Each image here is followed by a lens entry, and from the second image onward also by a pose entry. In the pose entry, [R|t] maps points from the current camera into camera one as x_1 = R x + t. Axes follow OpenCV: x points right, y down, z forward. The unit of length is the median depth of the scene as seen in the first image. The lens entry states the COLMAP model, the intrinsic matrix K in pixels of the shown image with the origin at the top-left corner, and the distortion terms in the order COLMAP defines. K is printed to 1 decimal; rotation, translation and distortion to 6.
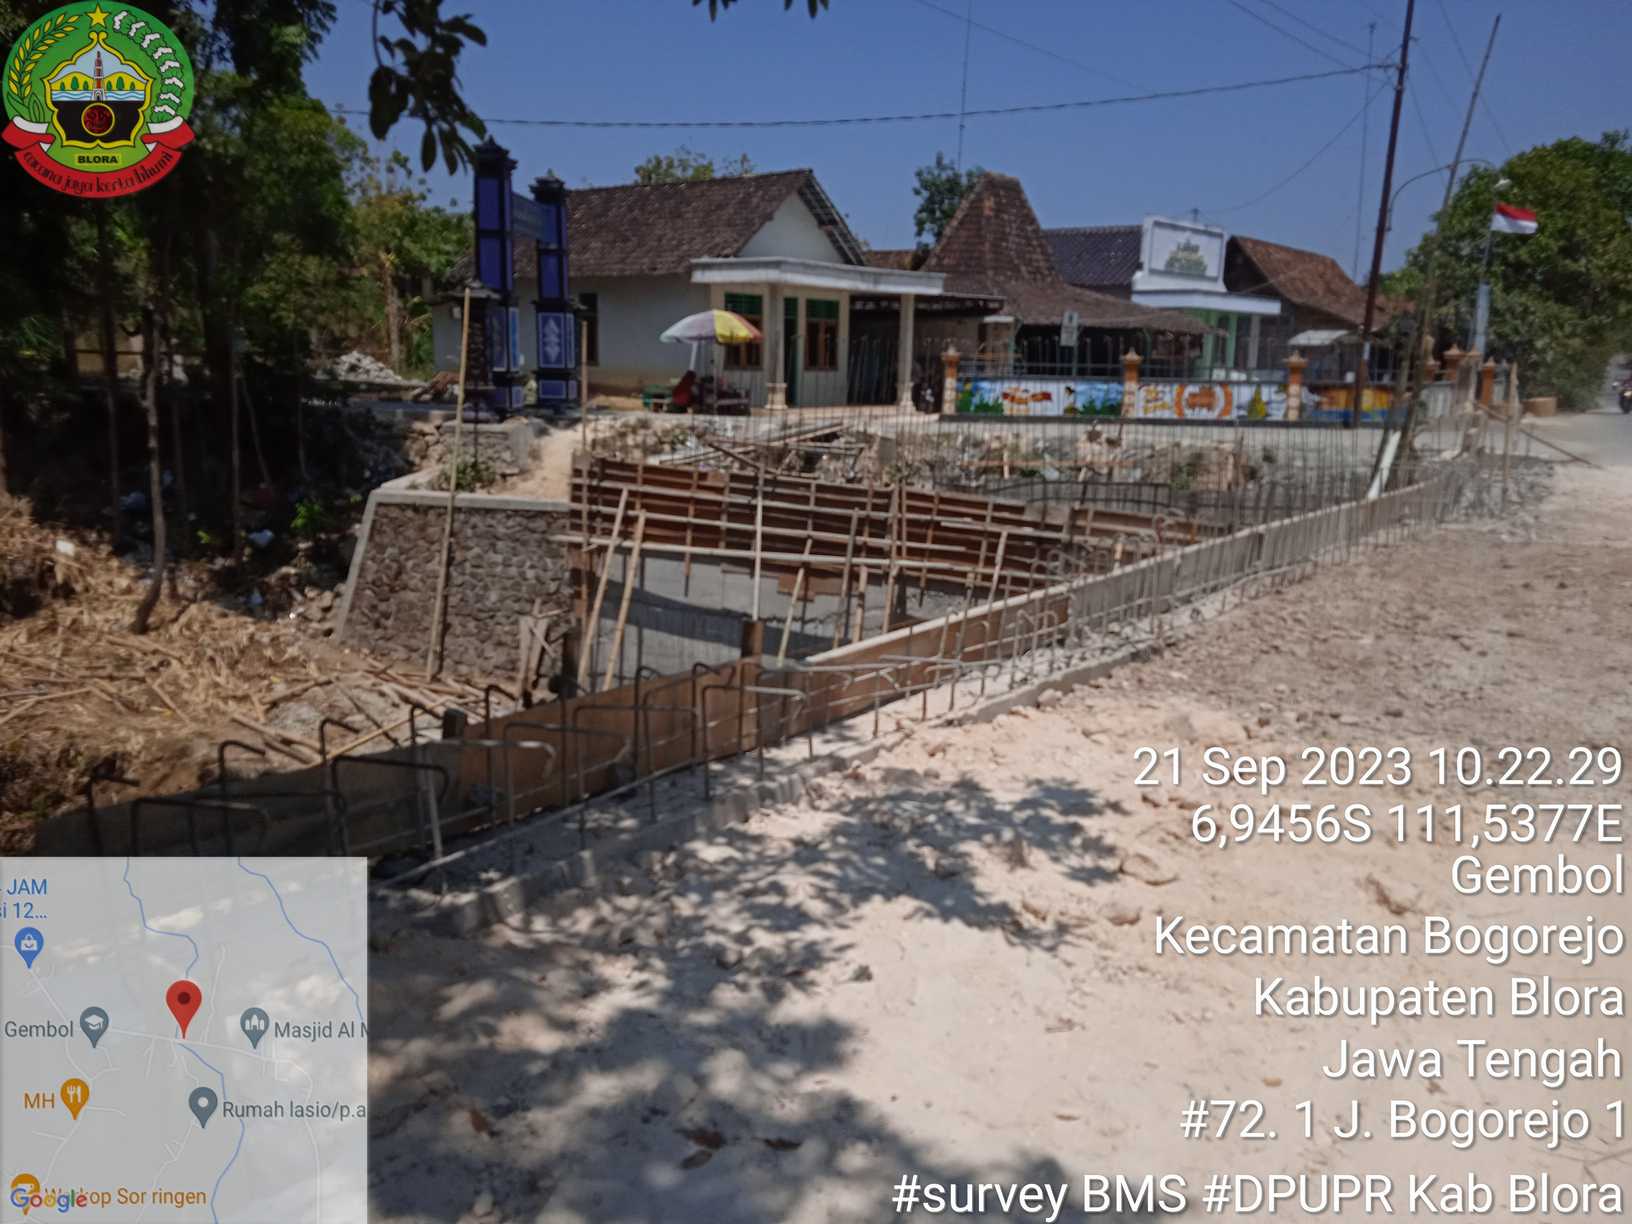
lens RADIAL K [[1381.2, 0, 787.0], [0, 1381.2, 636.9], [0, 0, 1]] dist [0.060303, -0.068584]
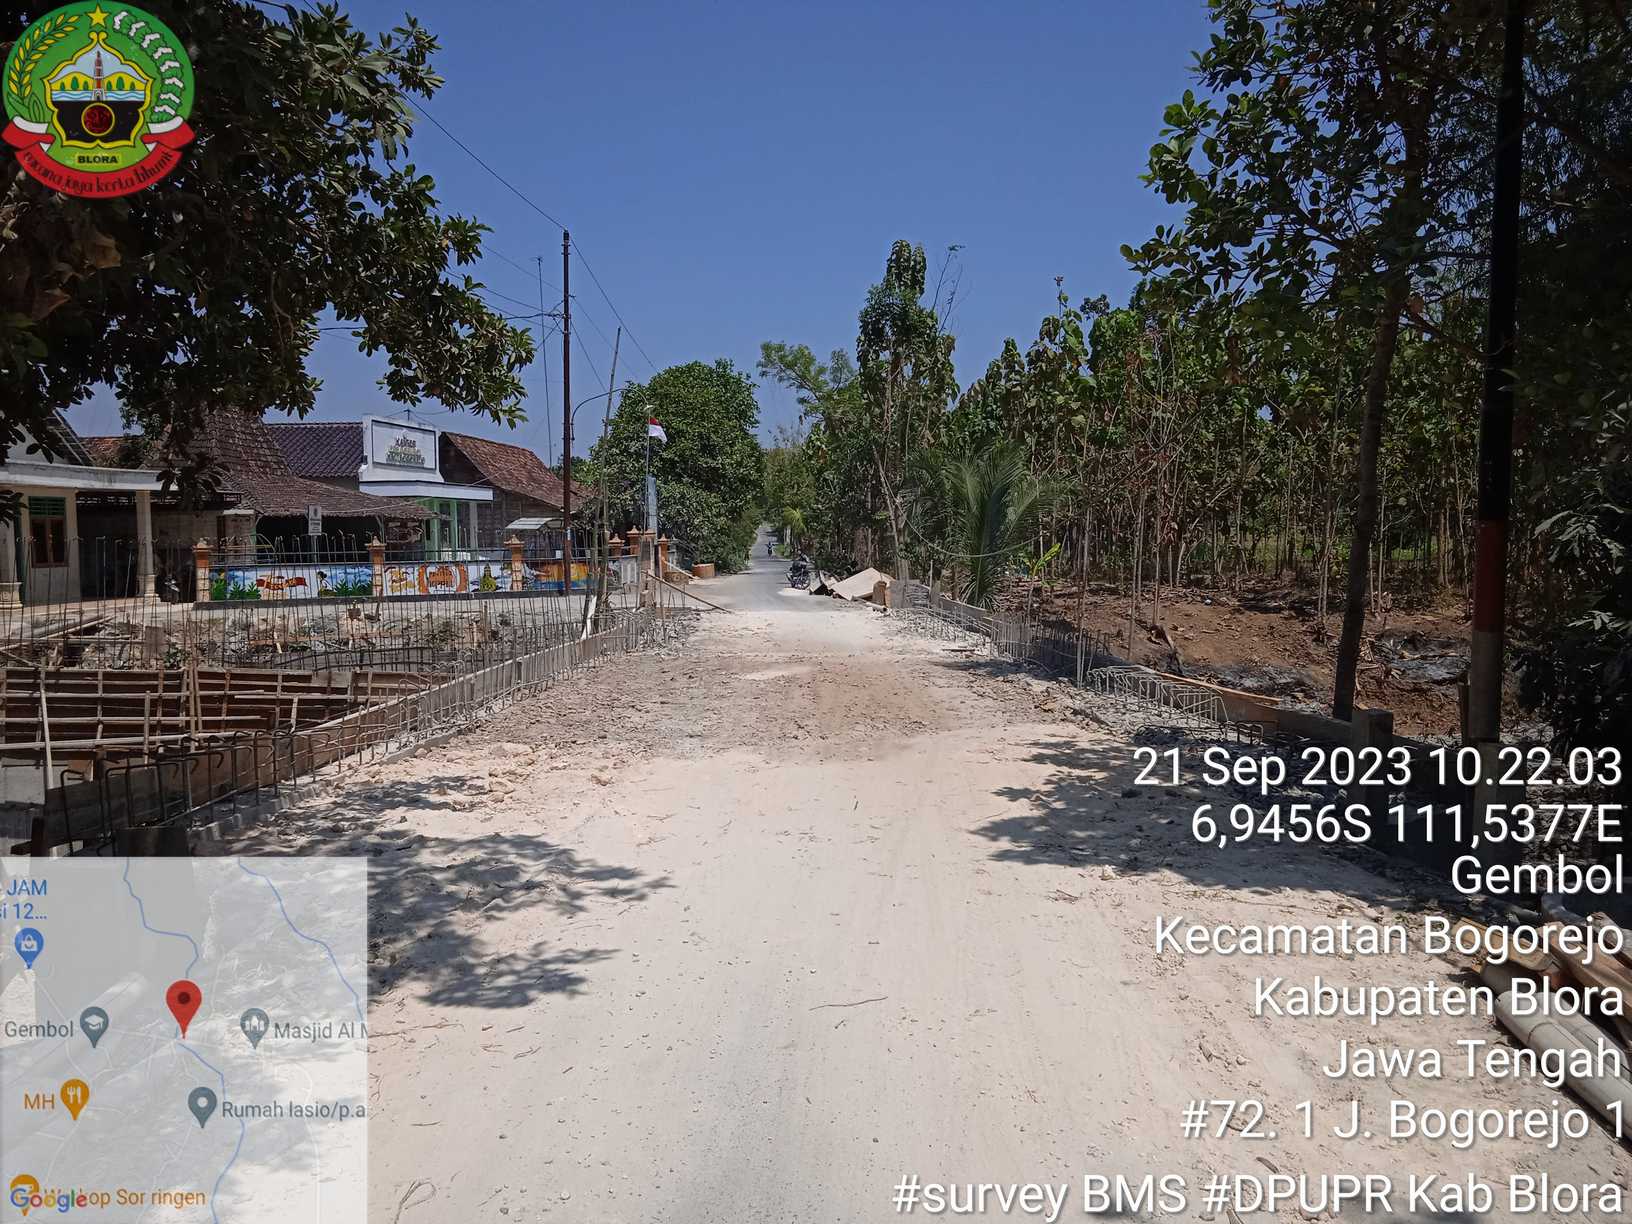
lens RADIAL K [[1381.2, 0, 829.5], [0, 1381.2, 613.5], [0, 0, 1]] dist [0.060303, -0.068584]
pose [[0.840468, -0.064887, 0.537962, -0.059804], [0.140502, 0.984945, -0.100709, 0.023030], [-0.523328, 0.160227, 0.836932, -0.148701]]
